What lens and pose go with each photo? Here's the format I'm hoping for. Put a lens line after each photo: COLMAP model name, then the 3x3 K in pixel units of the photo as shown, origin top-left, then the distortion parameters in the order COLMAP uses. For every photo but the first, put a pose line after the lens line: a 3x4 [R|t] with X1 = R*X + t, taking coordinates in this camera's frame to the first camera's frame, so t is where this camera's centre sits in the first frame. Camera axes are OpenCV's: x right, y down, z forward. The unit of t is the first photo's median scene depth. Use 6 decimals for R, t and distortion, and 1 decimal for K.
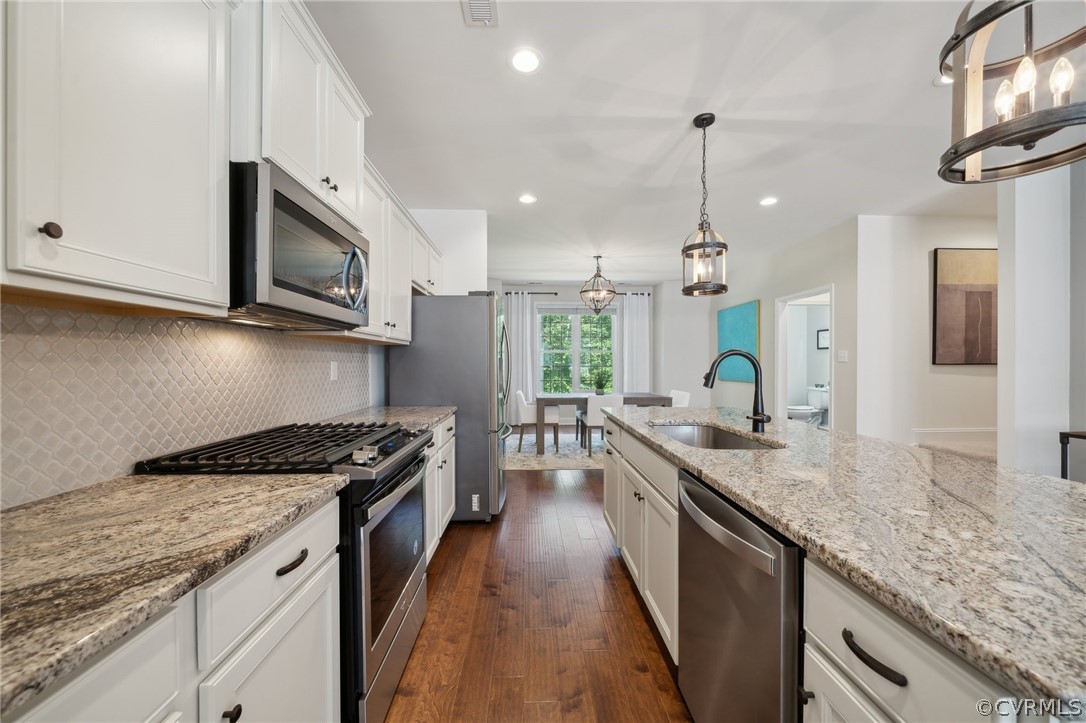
lens RADIAL K [[403.6, 0, 543.2], [0, 403.6, 364.5], [0, 0, 1]] dist [-0.008735, 0.000014]
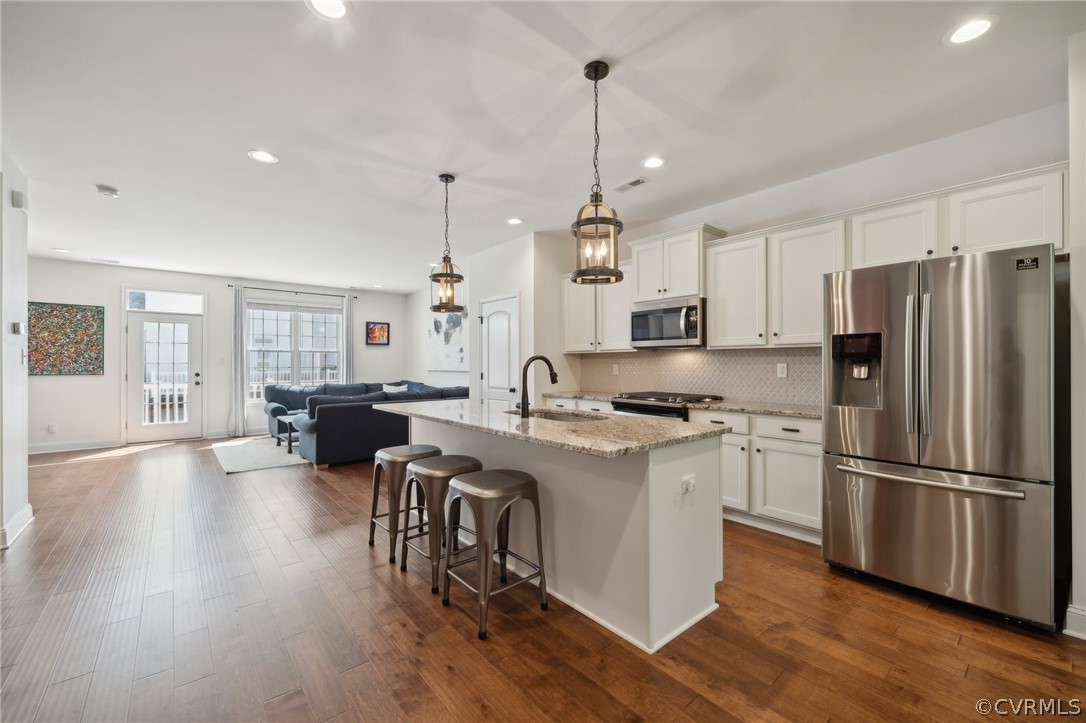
lens RADIAL K [[440.1, 0, 539.3], [0, 440.1, 364.6], [0, 0, 1]] dist [-0.000116, -0.000076]
pose [[-0.790248, 0.003178, -0.612779, 0.663838], [-0.000145, 0.999986, 0.005372, -0.007428], [0.612788, 0.004334, -0.790236, 1.044598]]
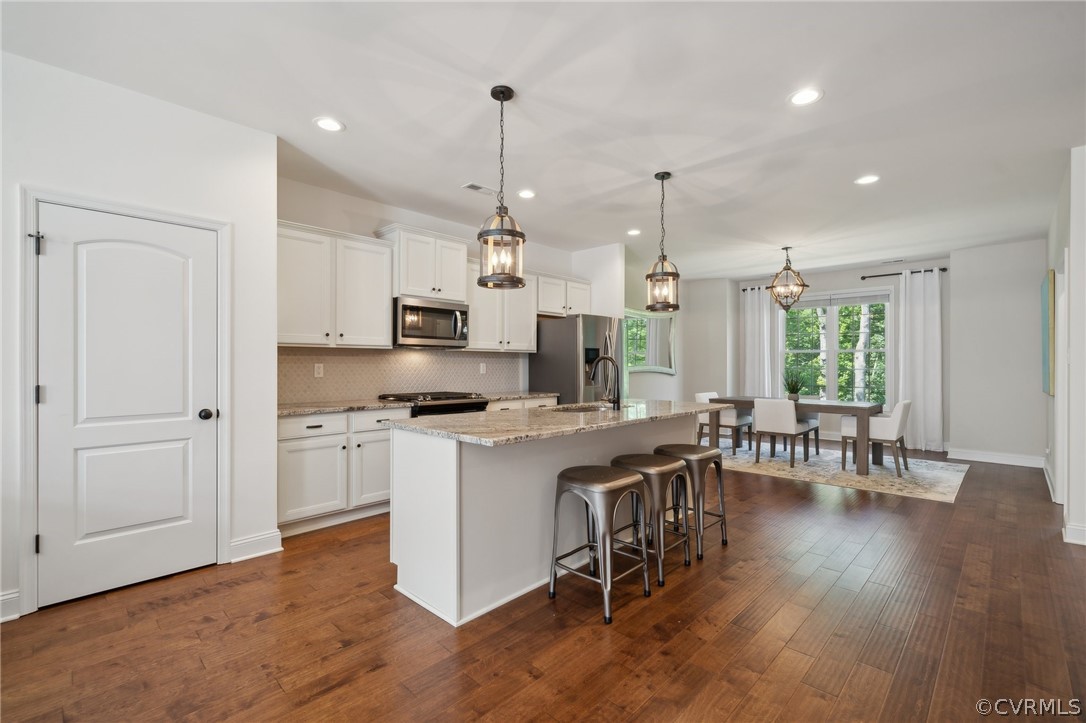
lens RADIAL K [[482.8, 0, 543.0], [0, 482.8, 361.5], [0, 0, 1]] dist [-0.001372, -0.000147]
pose [[0.694893, -0.000363, -0.719113, 0.789536], [-0.006272, 0.999959, -0.006566, -0.001577], [0.719086, 0.009073, 0.694862, -0.216438]]
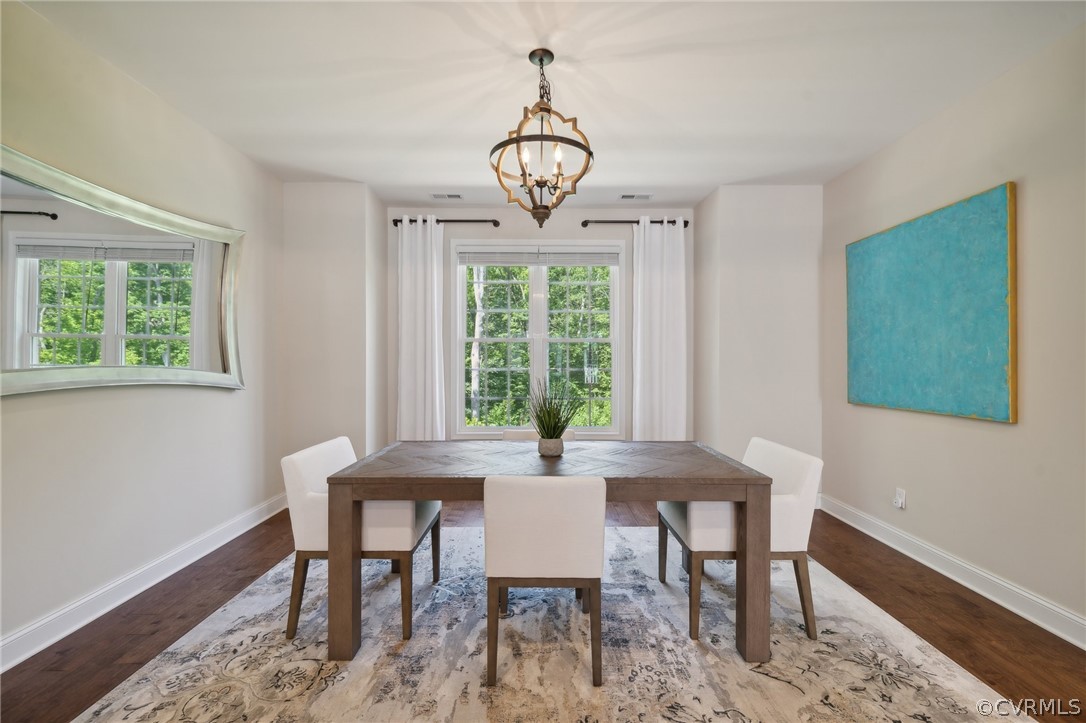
lens RADIAL K [[459.5, 0, 540.3], [0, 459.5, 362.7], [0, 0, 1]] dist [0.000570, -0.000209]
pose [[0.999294, 0.003505, -0.037398, 0.220948], [-0.003567, 0.999992, -0.001592, -0.006561], [0.037392, 0.001725, 0.999299, 0.899363]]
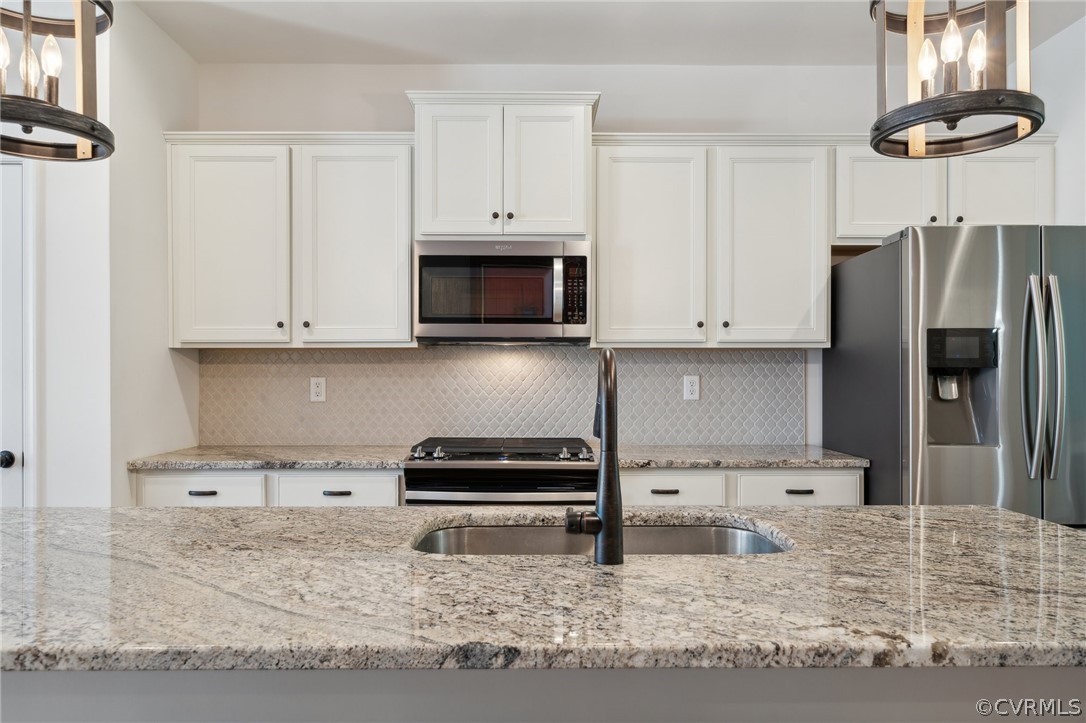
lens RADIAL K [[759.6, 0, 542.5], [0, 759.6, 373.0], [0, 0, 1]] dist [0.000696, 0.000234]
pose [[-0.026890, 0.000185, -0.999638, 0.614943], [-0.004255, 0.999991, 0.000299, -0.007398], [0.999629, 0.004261, -0.026889, 0.462091]]
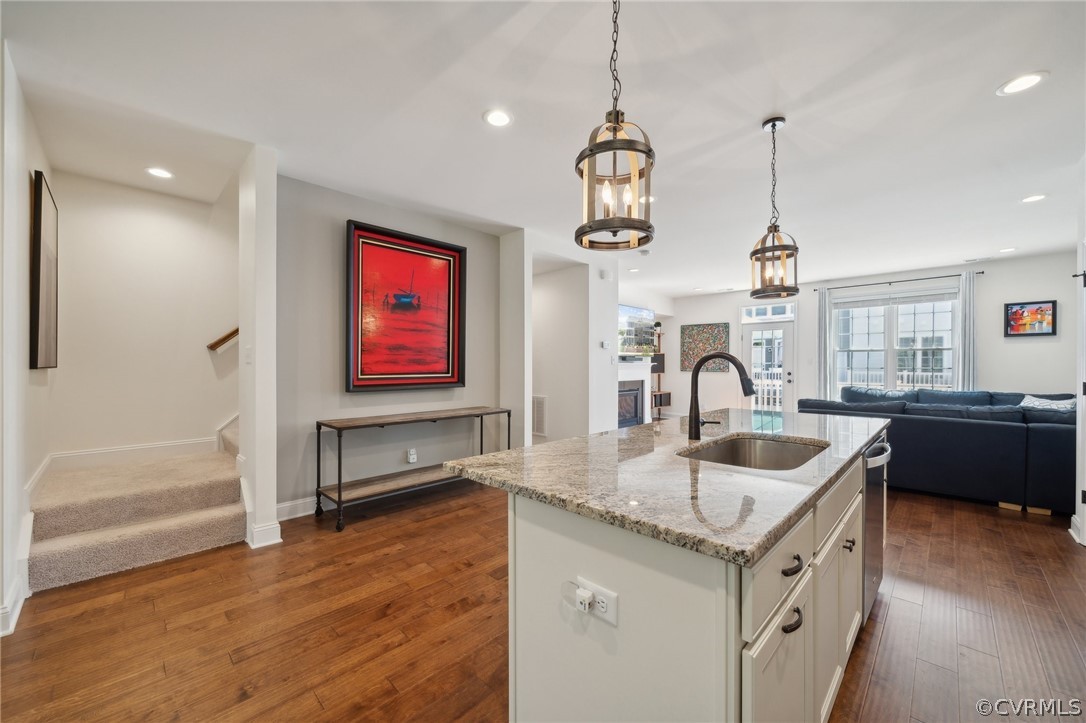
lens RADIAL K [[417.7, 0, 540.8], [0, 417.7, 366.8], [0, 0, 1]] dist [-0.008336, 0.000229]
pose [[-0.687837, -0.003478, 0.725857, 0.036030], [0.002963, 0.999967, 0.007600, -0.006030], [-0.725859, 0.007378, -0.687804, 0.936023]]
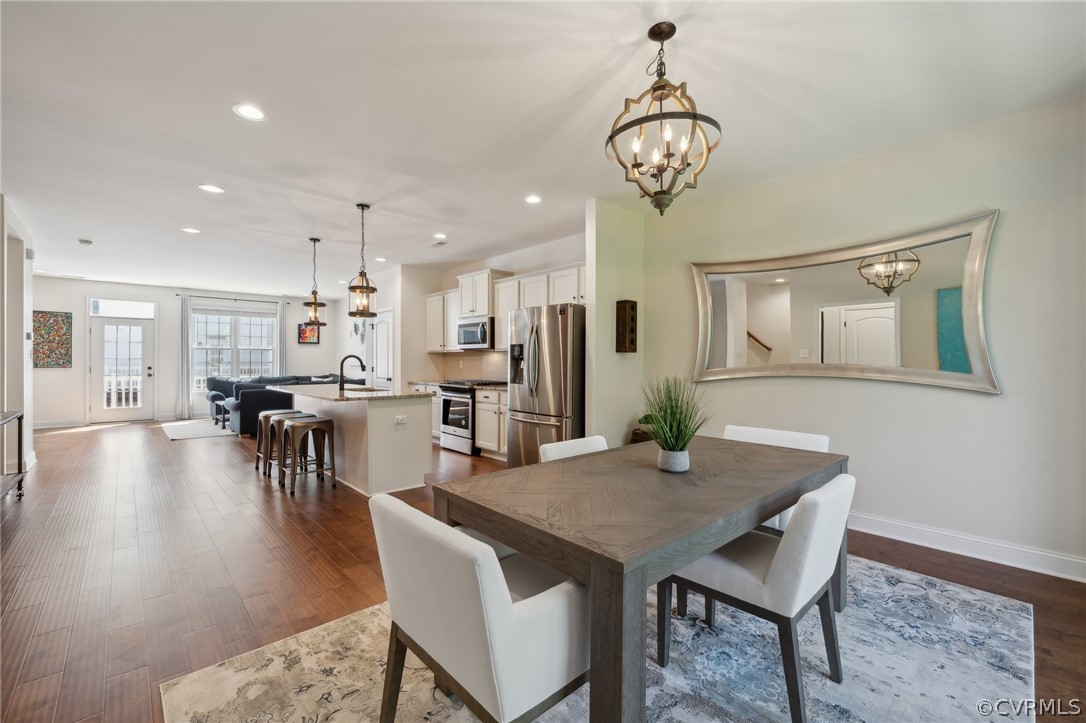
lens RADIAL K [[459.5, 0, 540.3], [0, 459.5, 362.7], [0, 0, 1]] dist [0.000570, -0.000209]
pose [[-0.764365, 0.001774, -0.644781, 0.654456], [-0.004325, 0.999960, 0.007879, -0.009181], [0.644769, 0.008811, -0.764327, 1.799114]]
